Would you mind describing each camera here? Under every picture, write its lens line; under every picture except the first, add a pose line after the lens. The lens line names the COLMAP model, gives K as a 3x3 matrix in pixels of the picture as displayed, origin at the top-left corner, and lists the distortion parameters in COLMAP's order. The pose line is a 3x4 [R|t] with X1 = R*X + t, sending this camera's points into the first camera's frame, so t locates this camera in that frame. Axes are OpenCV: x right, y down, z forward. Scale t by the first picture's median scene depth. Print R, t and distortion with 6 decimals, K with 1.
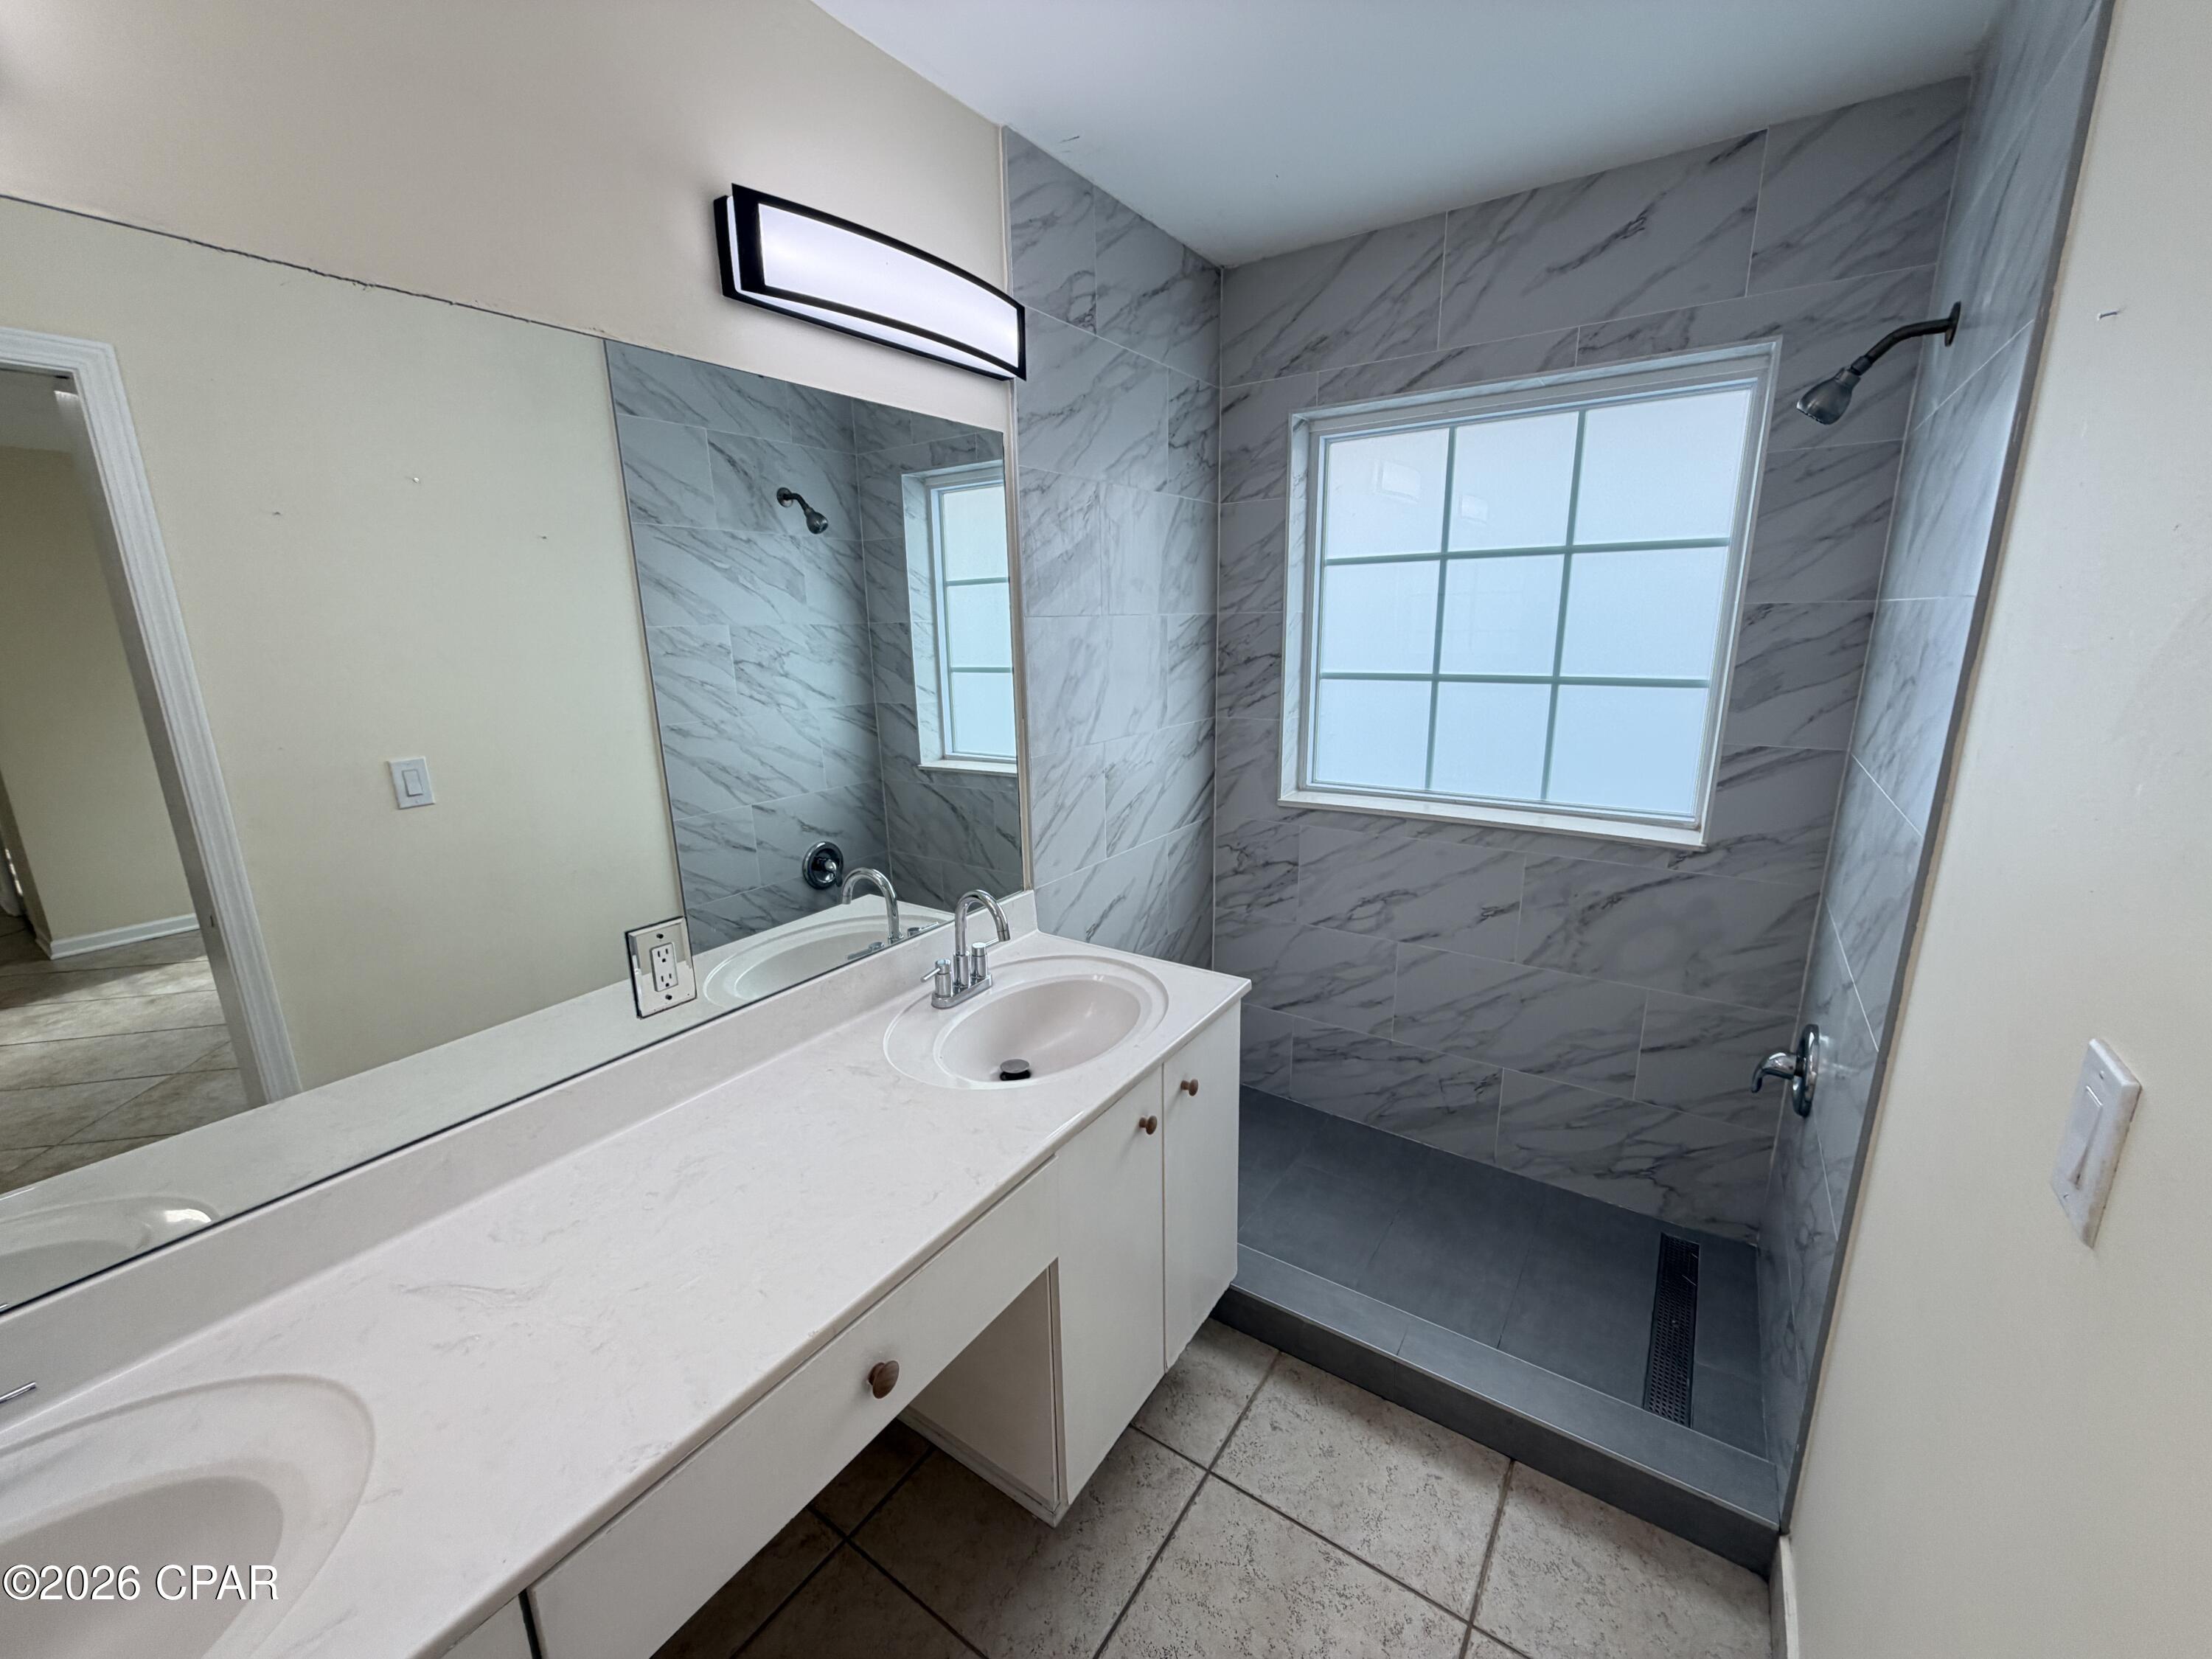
lens RADIAL K [[881.6, 0, 1112.8], [0, 881.6, 833.7], [0, 0, 1]] dist [0.000614, 0.000120]
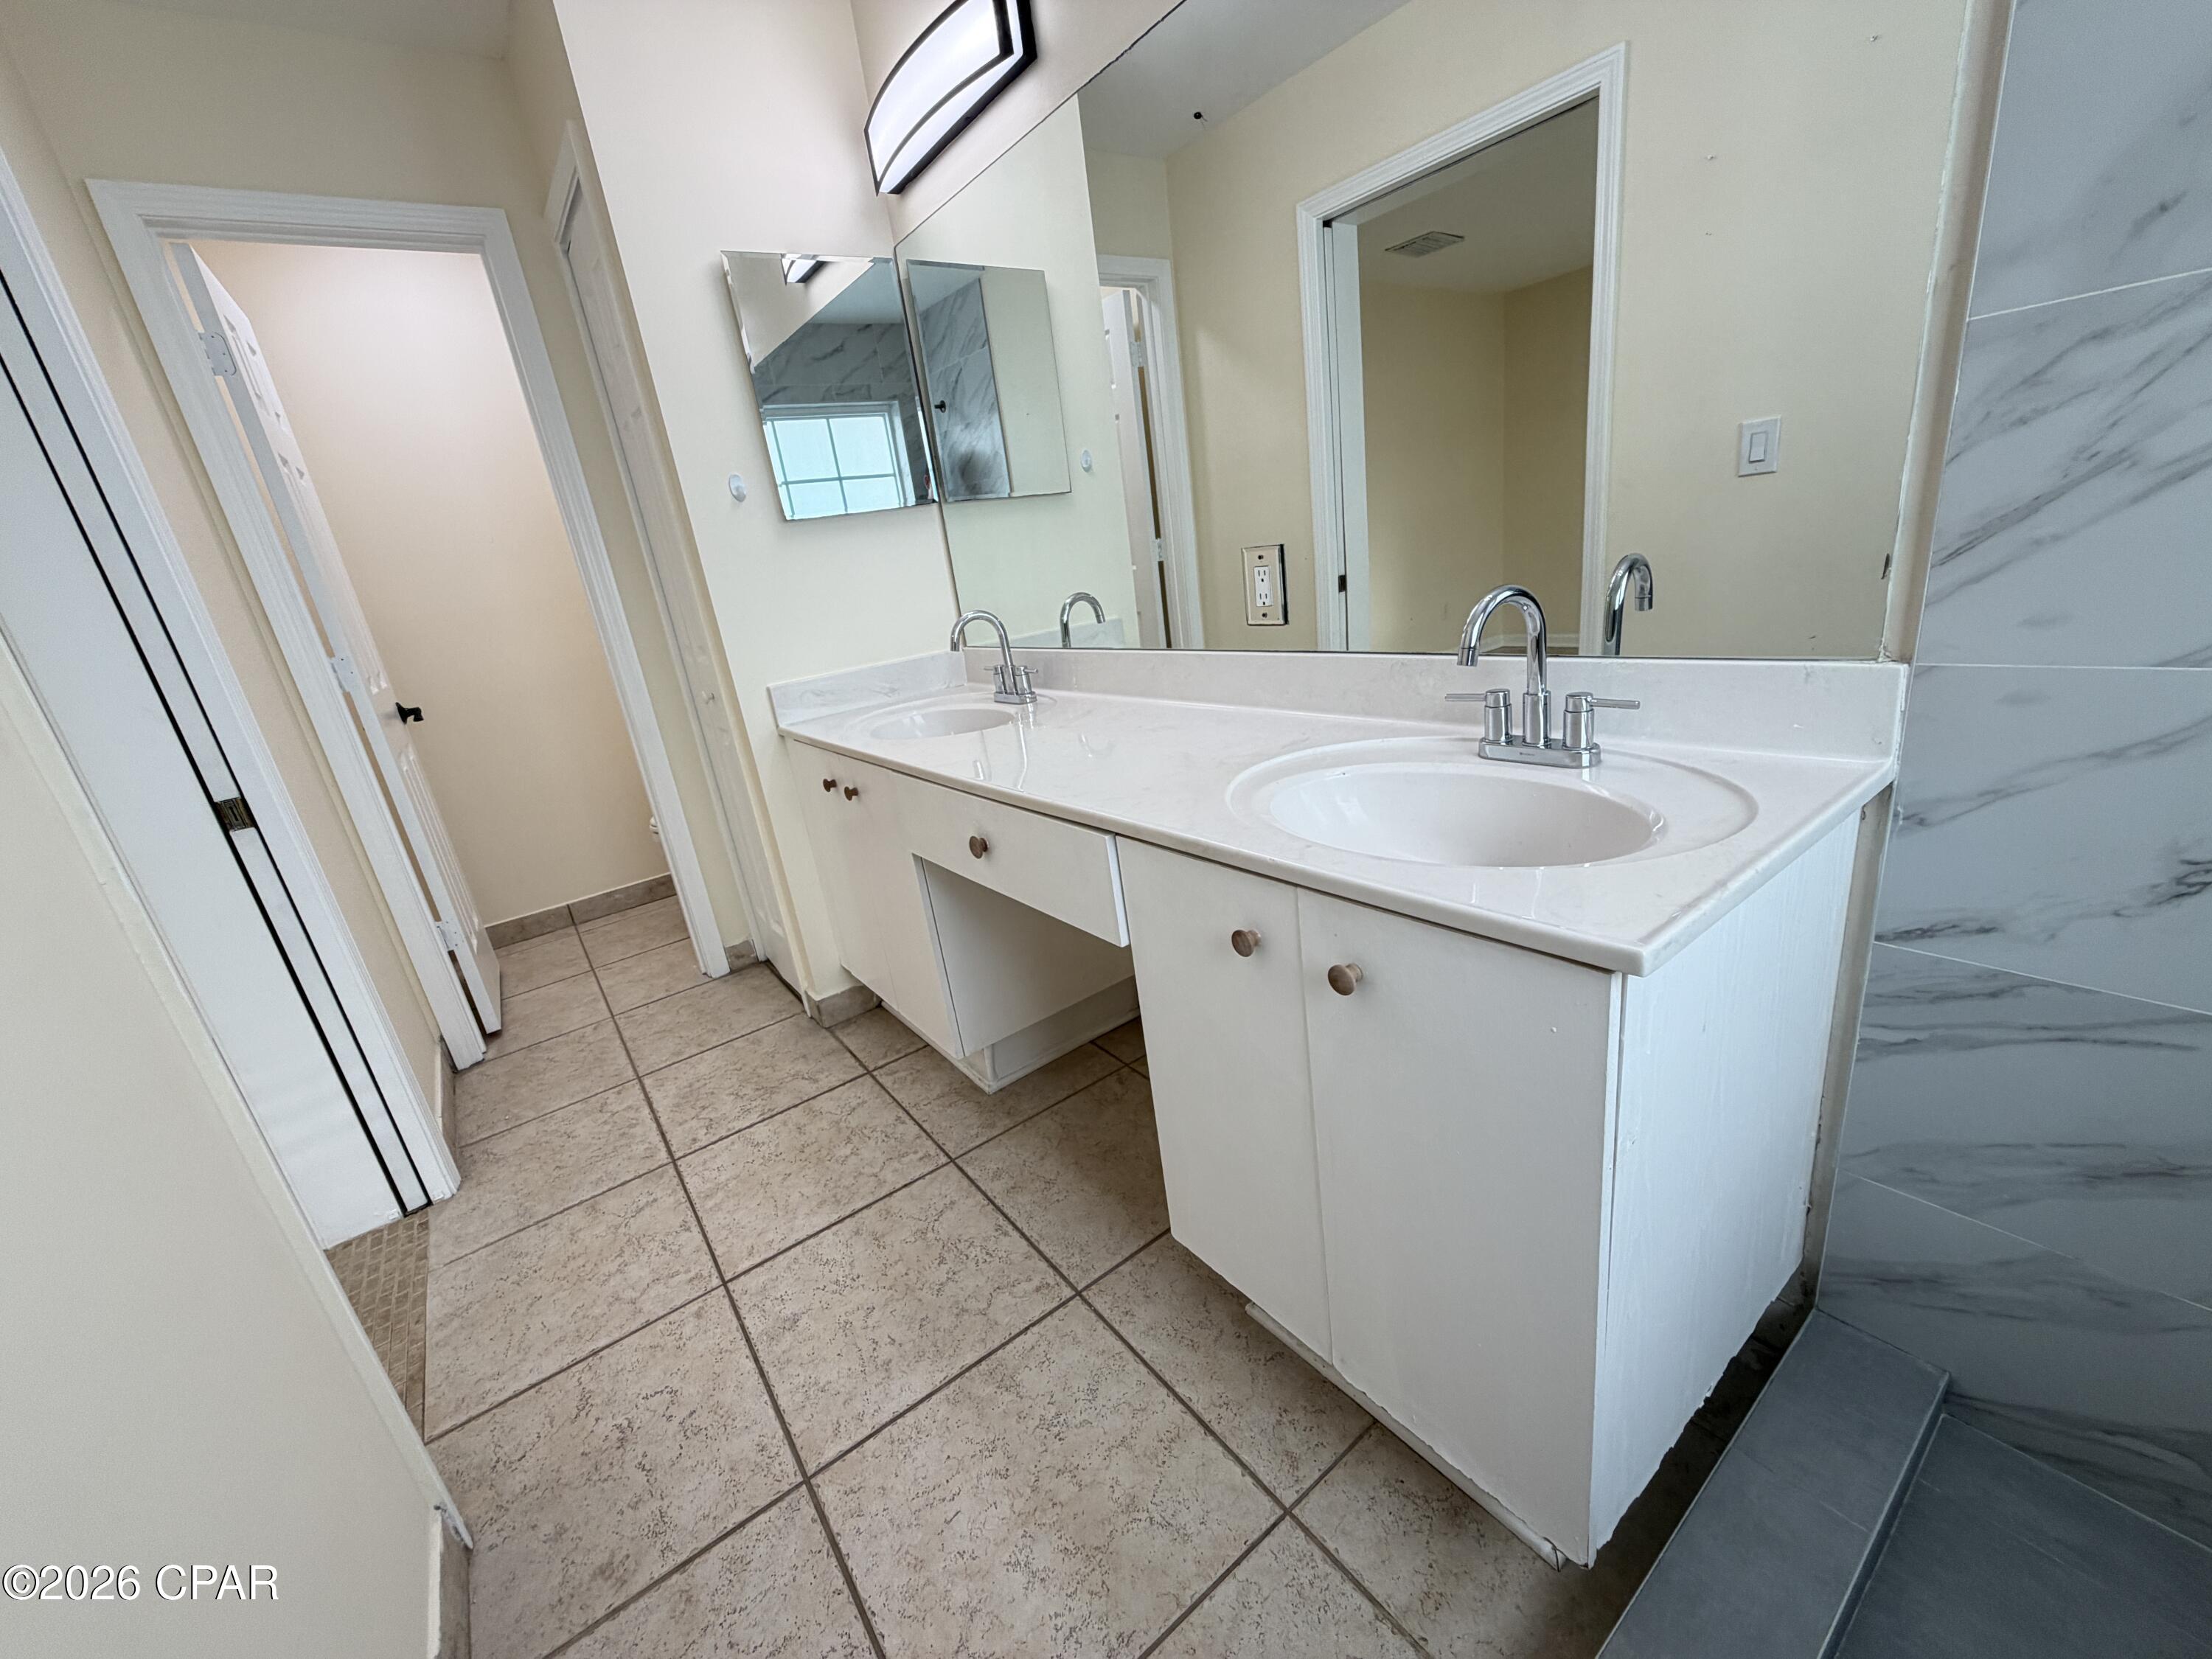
lens RADIAL K [[881.6, 0, 1097.4], [0, 881.6, 837.9], [0, 0, 1]] dist [0.000614, 0.000120]
pose [[-0.330883, 0.360474, -0.872109, 0.634796], [-0.085453, 0.908924, 0.408112, -0.003373], [0.939795, 0.209562, -0.269944, 1.070089]]
